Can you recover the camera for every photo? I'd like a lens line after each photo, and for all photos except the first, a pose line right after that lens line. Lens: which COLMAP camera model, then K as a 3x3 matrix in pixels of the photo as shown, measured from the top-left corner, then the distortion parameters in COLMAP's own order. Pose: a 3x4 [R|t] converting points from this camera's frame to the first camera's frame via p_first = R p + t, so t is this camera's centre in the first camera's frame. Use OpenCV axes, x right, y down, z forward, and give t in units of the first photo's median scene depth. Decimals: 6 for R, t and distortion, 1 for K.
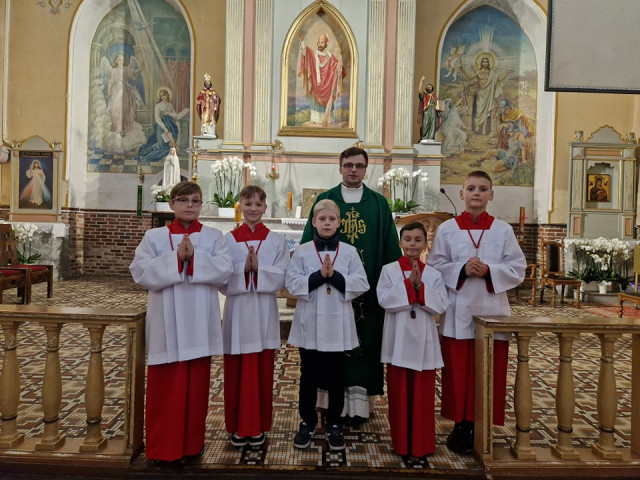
lens RADIAL K [[429.1, 0, 315.7], [0, 429.1, 229.9], [0, 0, 1]] dist [0.069182, -0.051926]
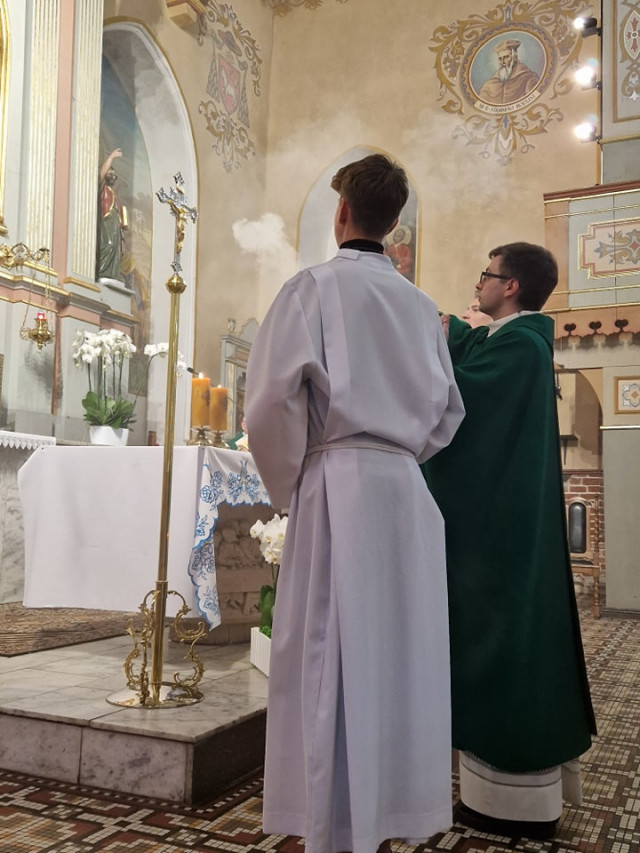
lens RADIAL K [[857.0, 0, 332.1], [0, 857.0, 432.8], [0, 0, 1]] dist [0.064017, 0.000000]
pose [[0.403890, 0.063471, 0.912603, -0.498255], [-0.011854, 0.997870, -0.064155, 0.020727], [-0.914731, 0.015094, 0.403782, 0.377252]]
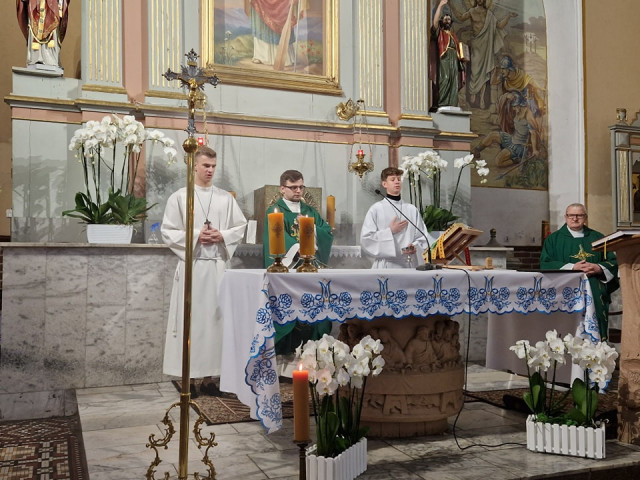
lens RADIAL K [[643.0, 0, 309.3], [0, 643.0, 237.7], [0, 0, 1]] dist [0.064017, 0.000000]
pose [[0.930377, -0.015483, 0.366278, -0.238070], [0.028549, 0.999134, -0.030281, -0.008687], [-0.365492, 0.038629, 0.930013, 0.249263]]
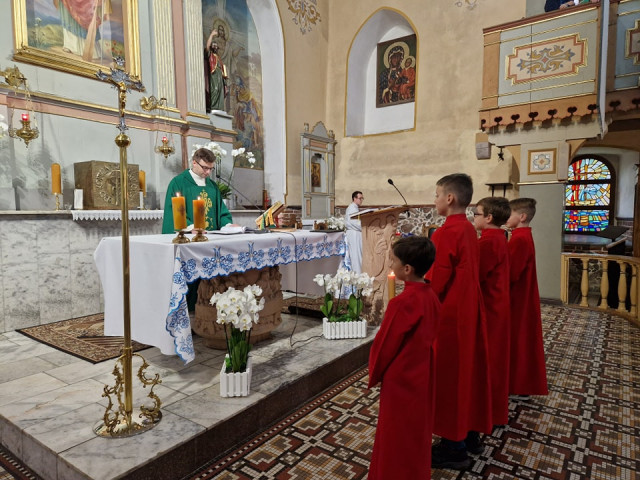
lens RADIAL K [[427.0, 0, 318.6], [0, 427.0, 241.8], [0, 0, 1]] dist [0.066312, -0.051810]
pose [[0.575996, -0.094750, 0.811943, -0.327490], [0.021365, 0.994665, 0.100917, -0.033113], [-0.817173, -0.040781, 0.574947, 0.336836]]
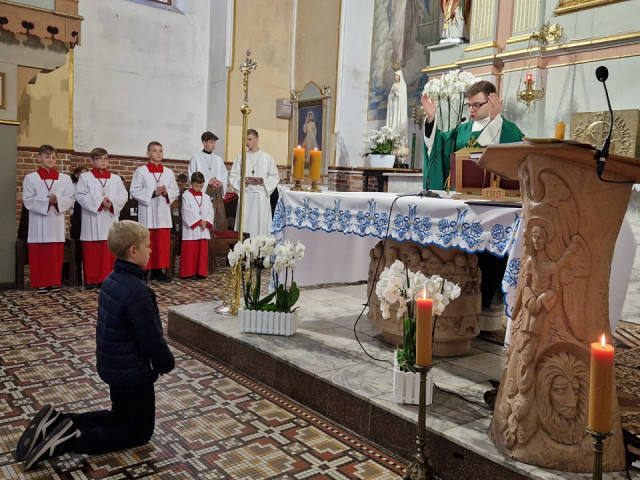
lens RADIAL K [[587.6, 0, 323.4], [0, 587.6, 238.1], [0, 0, 1]] dist [0.036070, 0.000000]
pose [[0.624872, 0.072483, -0.777355, 0.301657], [-0.026309, 0.997070, 0.071823, 0.003568], [0.780284, -0.024429, 0.624948, 0.320802]]
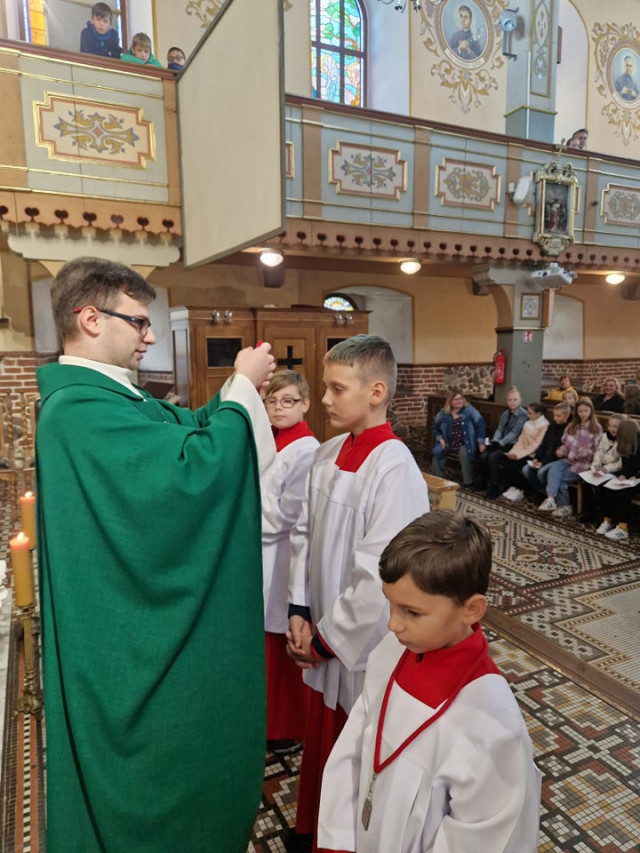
lens RADIAL K [[571.9, 0, 315.8], [0, 571.9, 426.3], [0, 0, 1]] dist [0.069182, -0.051926]
pose [[-0.441964, -0.155030, 0.883535, -0.198690], [-0.012465, 0.985919, 0.166759, -0.049879], [-0.896946, 0.062688, -0.437673, 0.533644]]
